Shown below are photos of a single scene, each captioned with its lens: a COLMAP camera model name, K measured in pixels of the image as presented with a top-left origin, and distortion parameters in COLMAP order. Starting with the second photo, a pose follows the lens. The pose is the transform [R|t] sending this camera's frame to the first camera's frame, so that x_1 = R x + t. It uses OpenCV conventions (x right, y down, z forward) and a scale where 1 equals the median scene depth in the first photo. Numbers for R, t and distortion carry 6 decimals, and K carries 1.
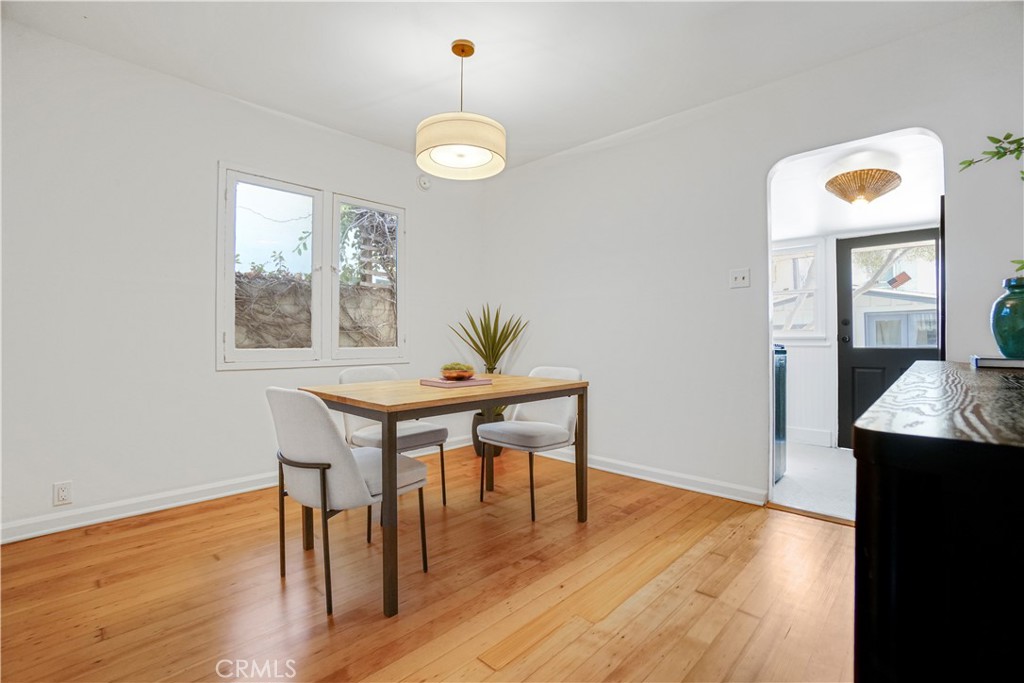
lens RADIAL K [[463.6, 0, 514.5], [0, 463.6, 336.0], [0, 0, 1]] dist [-0.062078, 0.024410]
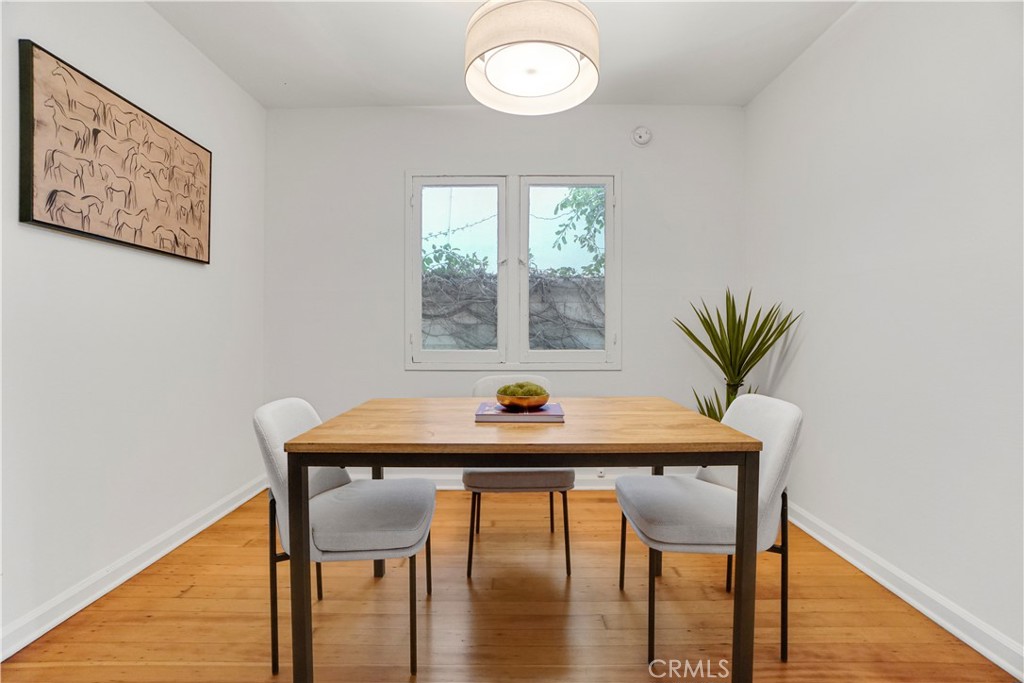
lens RADIAL K [[457.6, 0, 512.0], [0, 457.6, 341.5], [0, 0, 1]] dist [-0.058308, 0.024347]
pose [[0.685310, 0.015287, -0.728091, 0.256812], [0.007255, 0.999587, 0.027816, -0.016437], [0.728215, -0.024345, 0.684916, 0.395509]]
